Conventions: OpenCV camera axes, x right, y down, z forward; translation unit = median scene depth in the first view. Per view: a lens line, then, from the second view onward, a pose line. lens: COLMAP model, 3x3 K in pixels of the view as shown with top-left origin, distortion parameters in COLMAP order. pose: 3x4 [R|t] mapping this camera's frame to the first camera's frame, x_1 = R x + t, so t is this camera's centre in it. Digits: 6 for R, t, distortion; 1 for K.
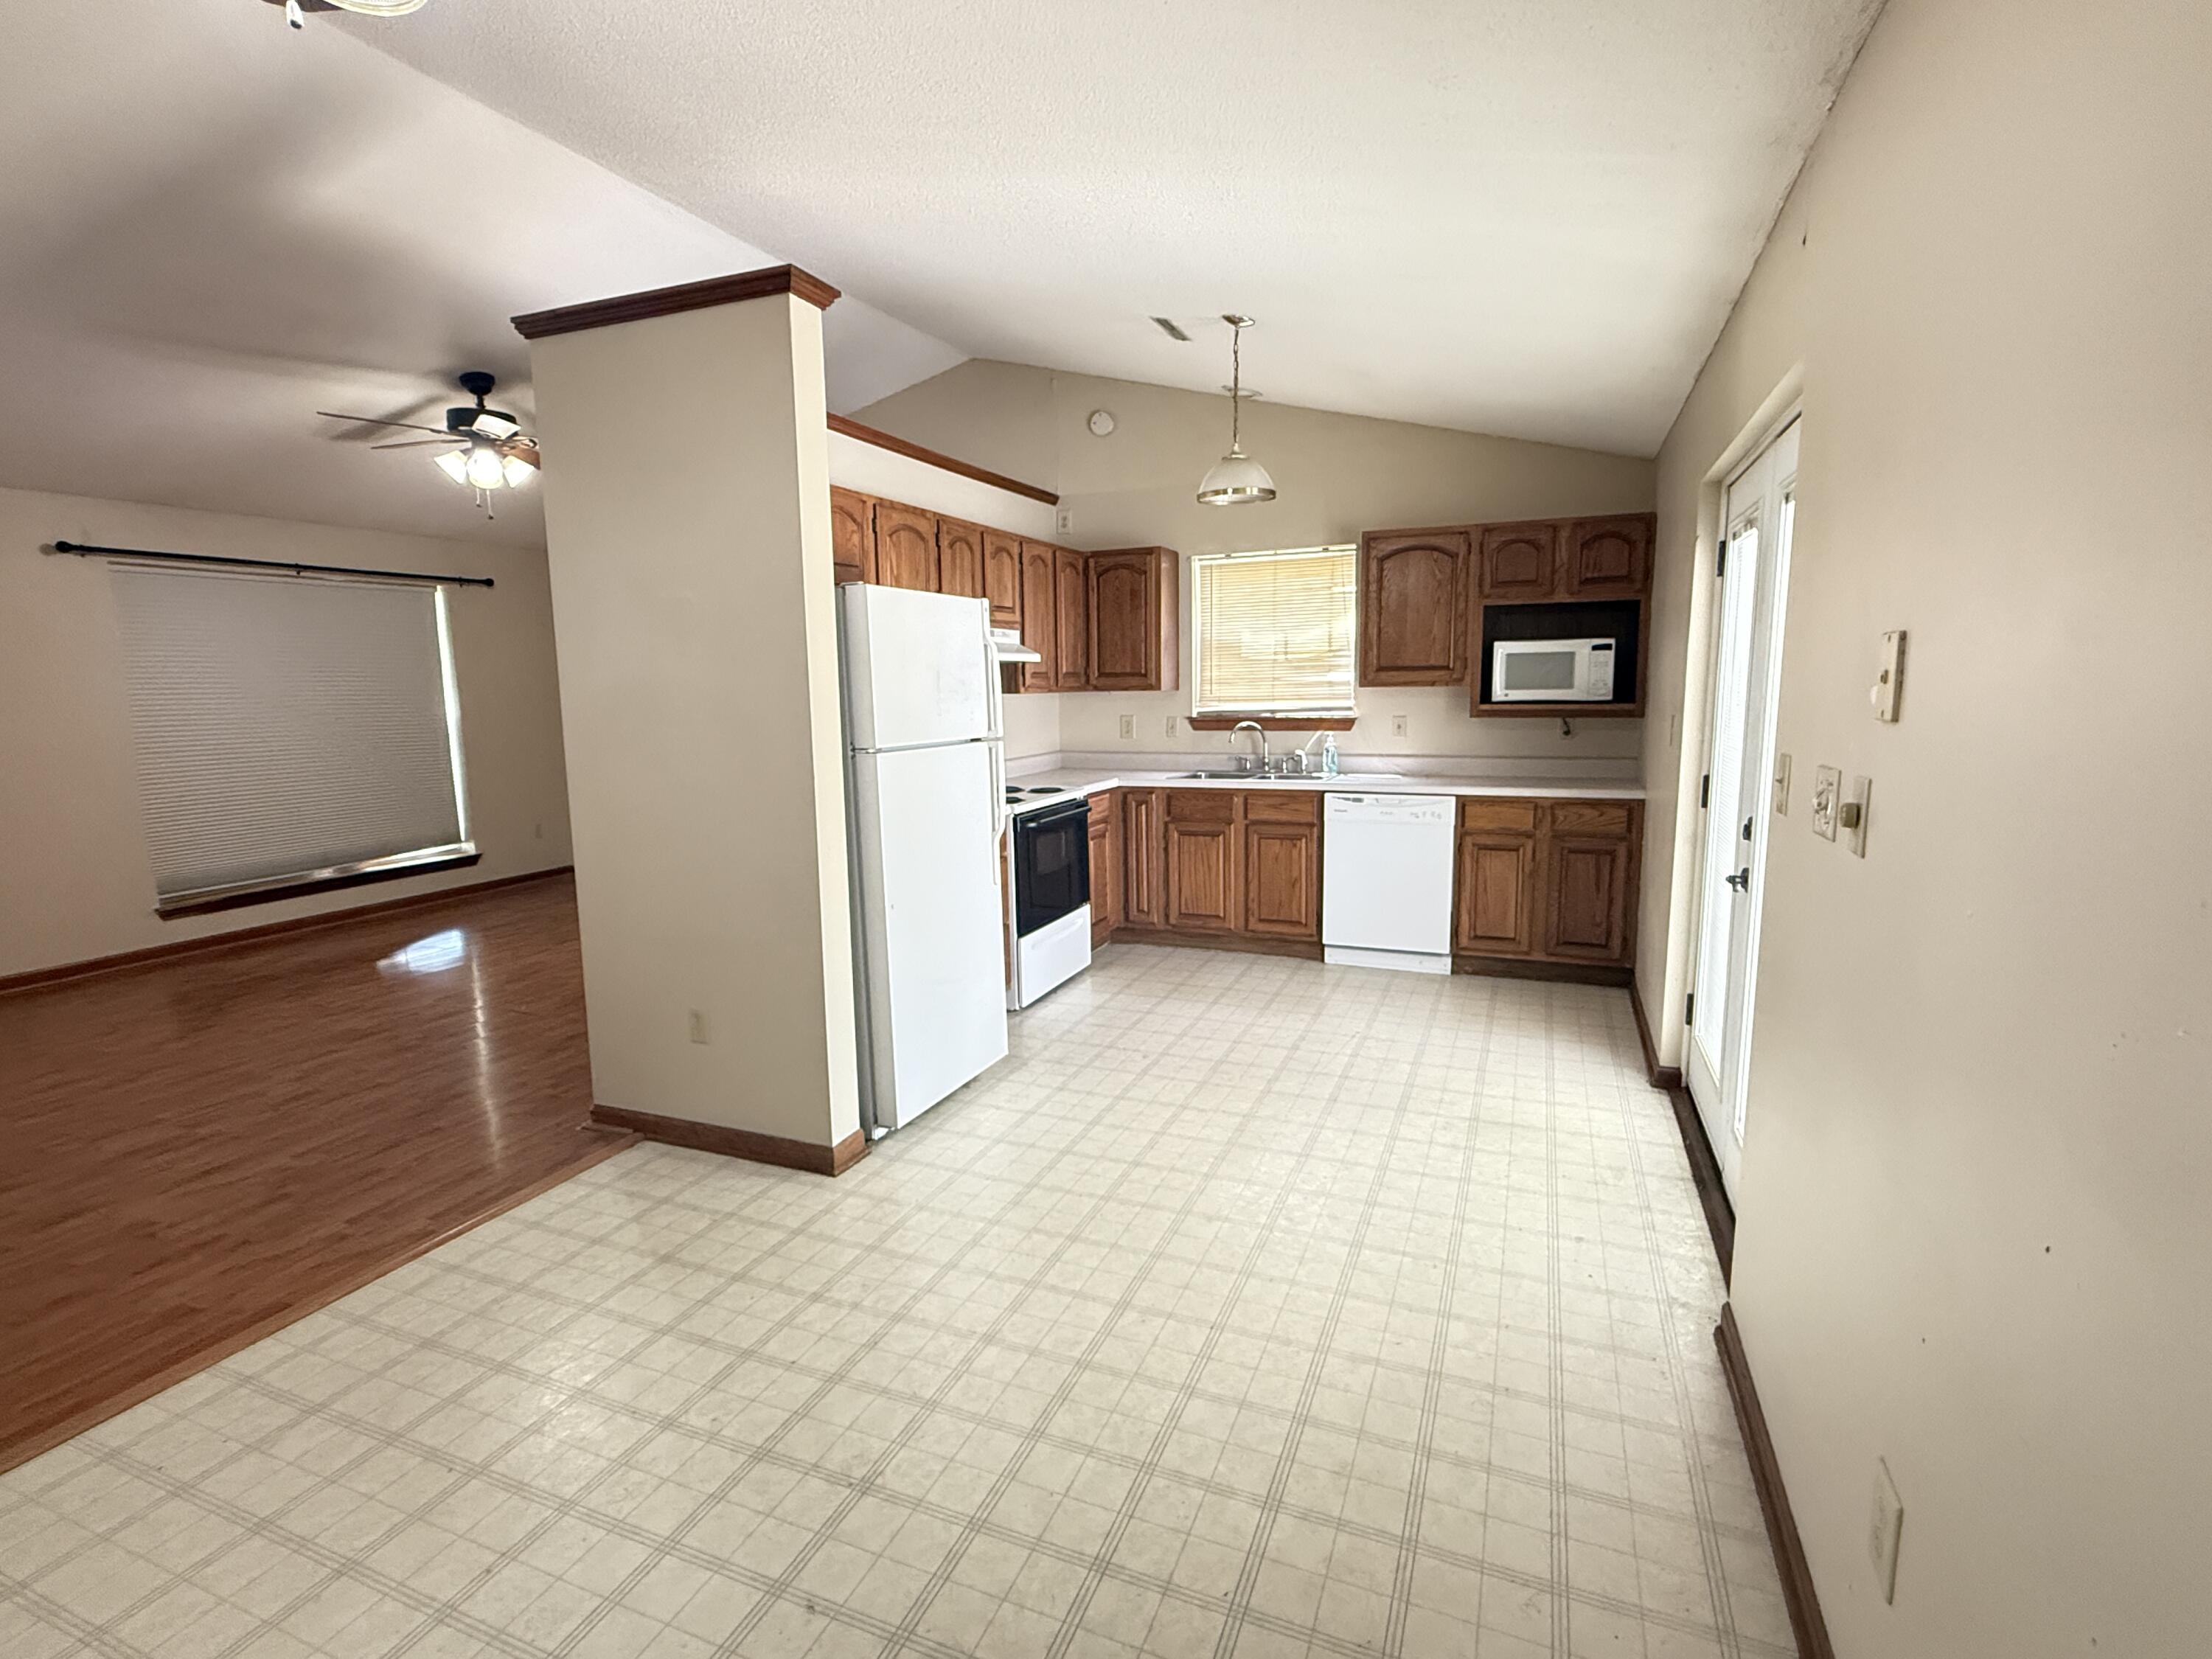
lens RADIAL K [[1059.2, 0, 1101.8], [0, 1059.2, 833.4], [0, 0, 1]] dist [0.004377, 0.001133]
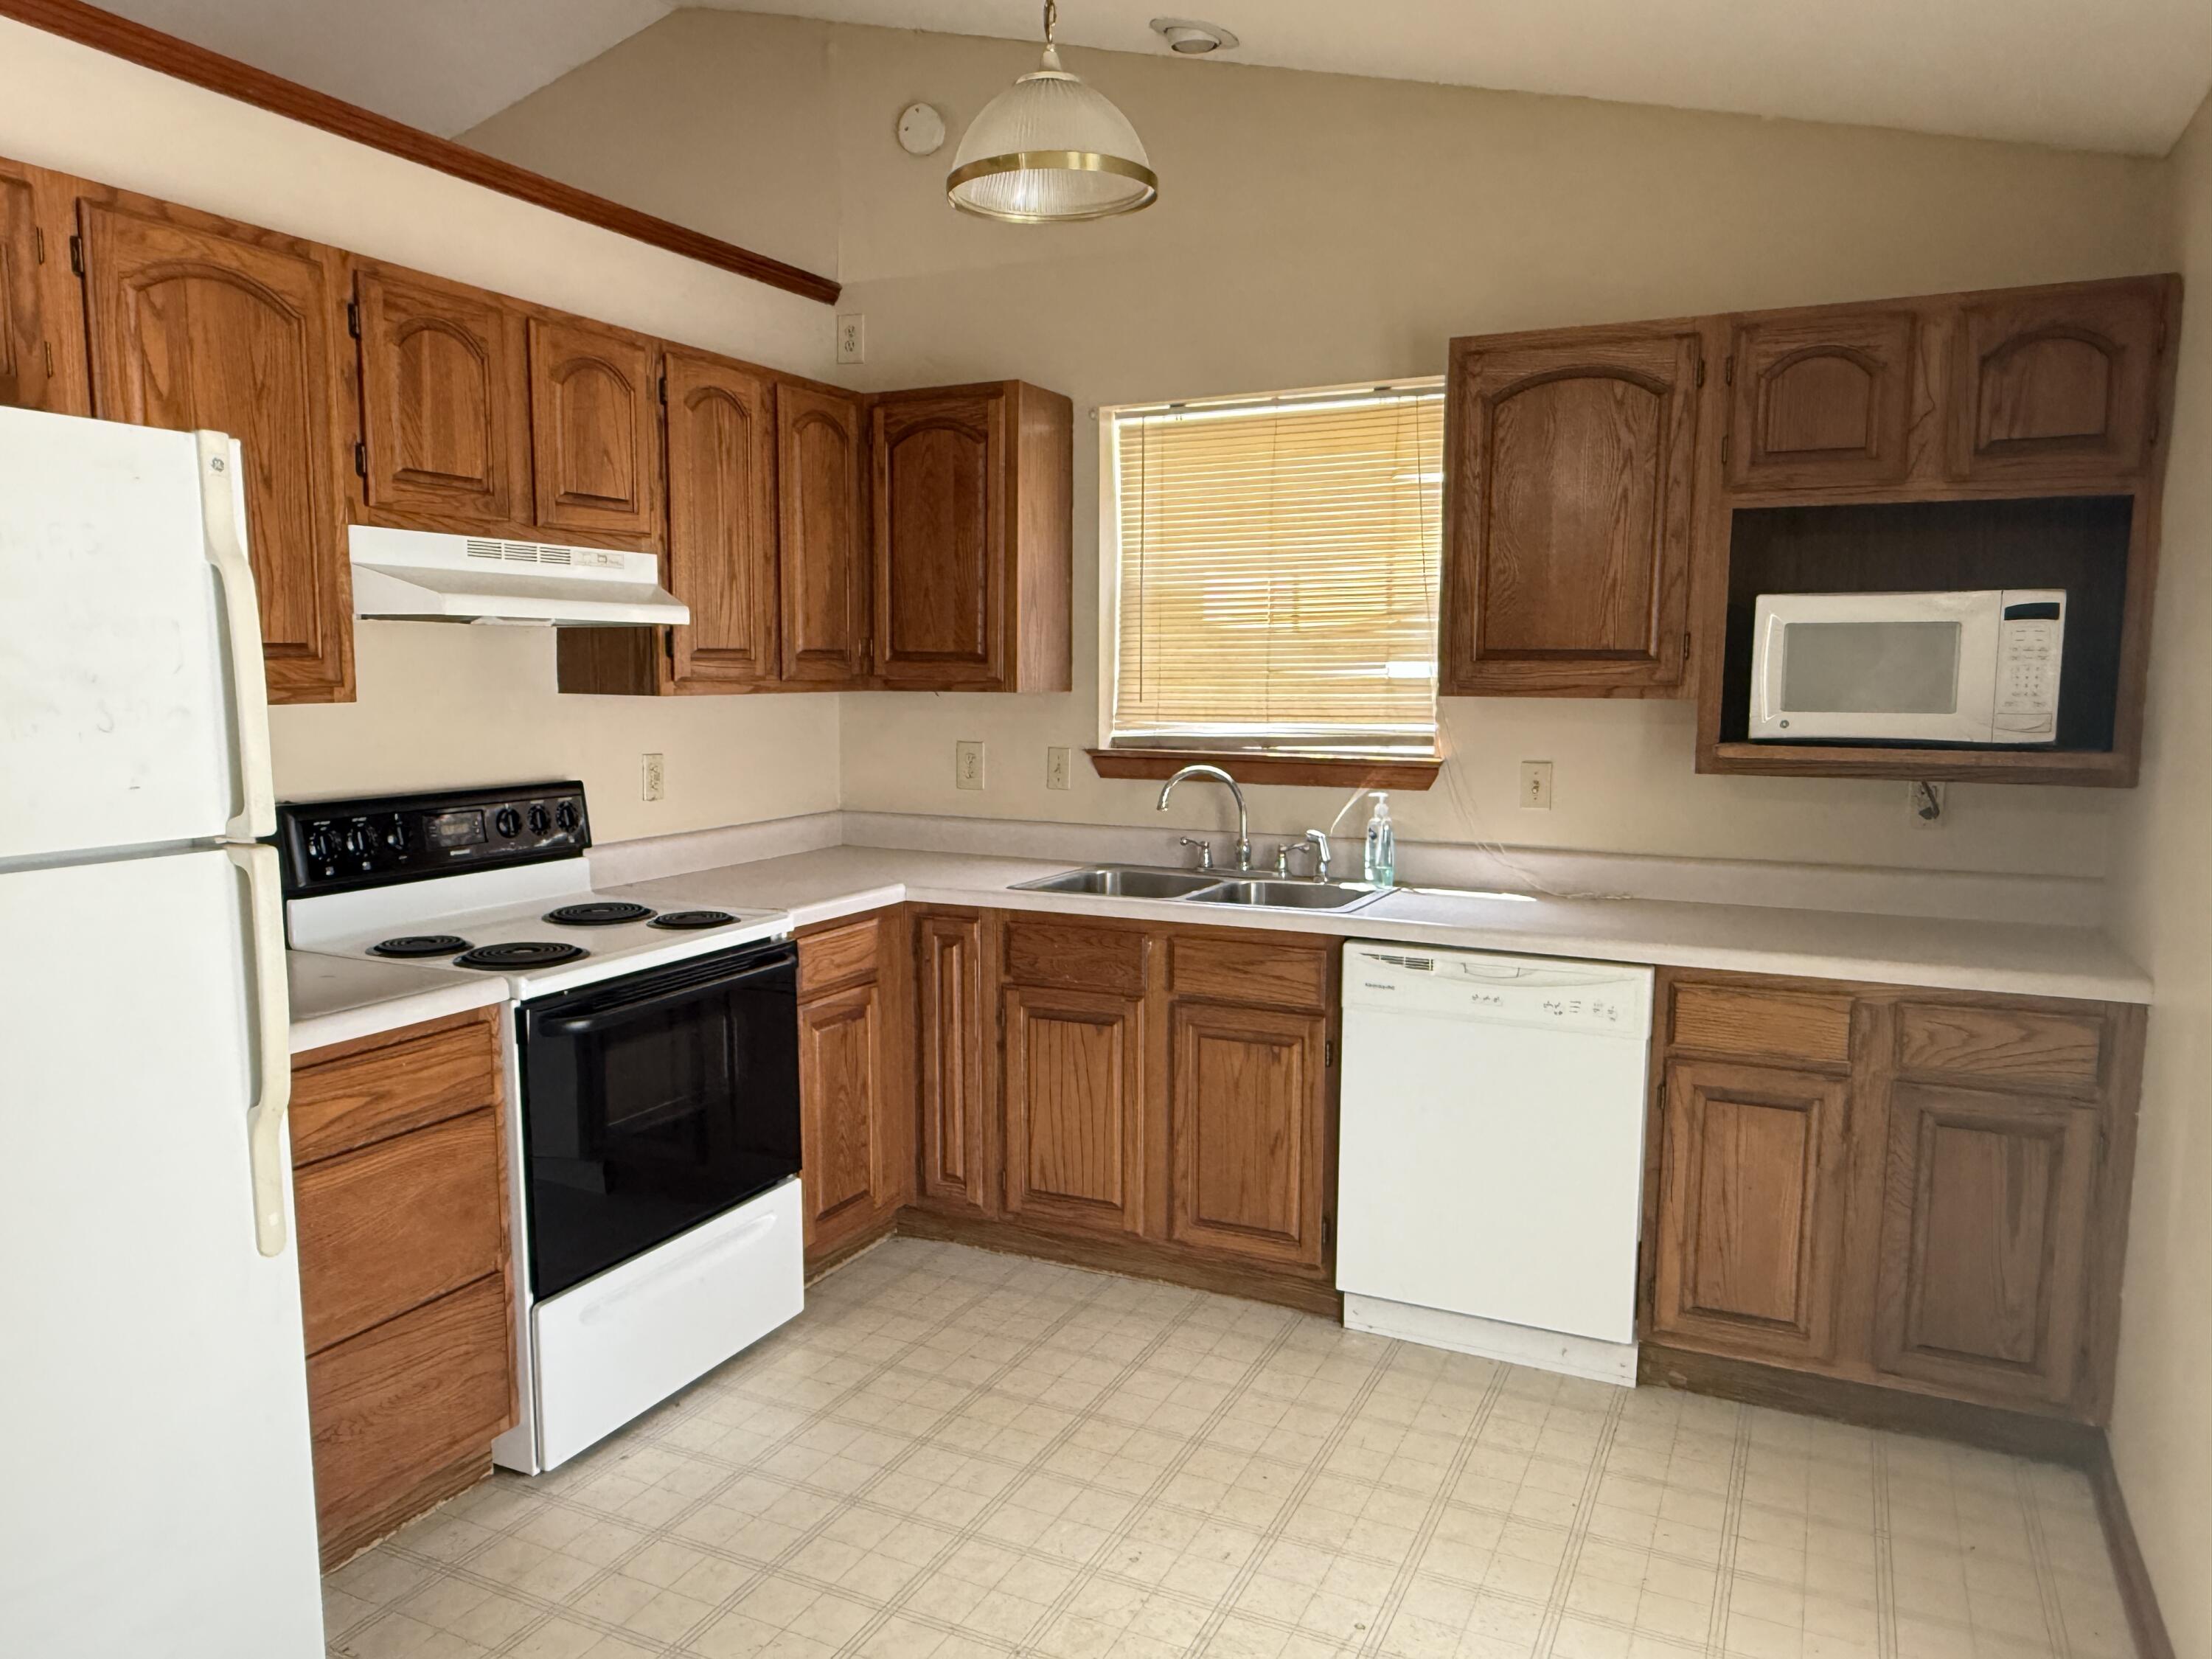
lens RADIAL K [[1496.8, 0, 1097.8], [0, 1496.8, 843.1], [0, 0, 1]] dist [-0.004515, 0.004340]
pose [[0.997640, 0.025790, -0.063631, 0.149588], [-0.027088, 0.999440, -0.019635, -0.063953], [0.063089, 0.021312, 0.997780, 0.393536]]
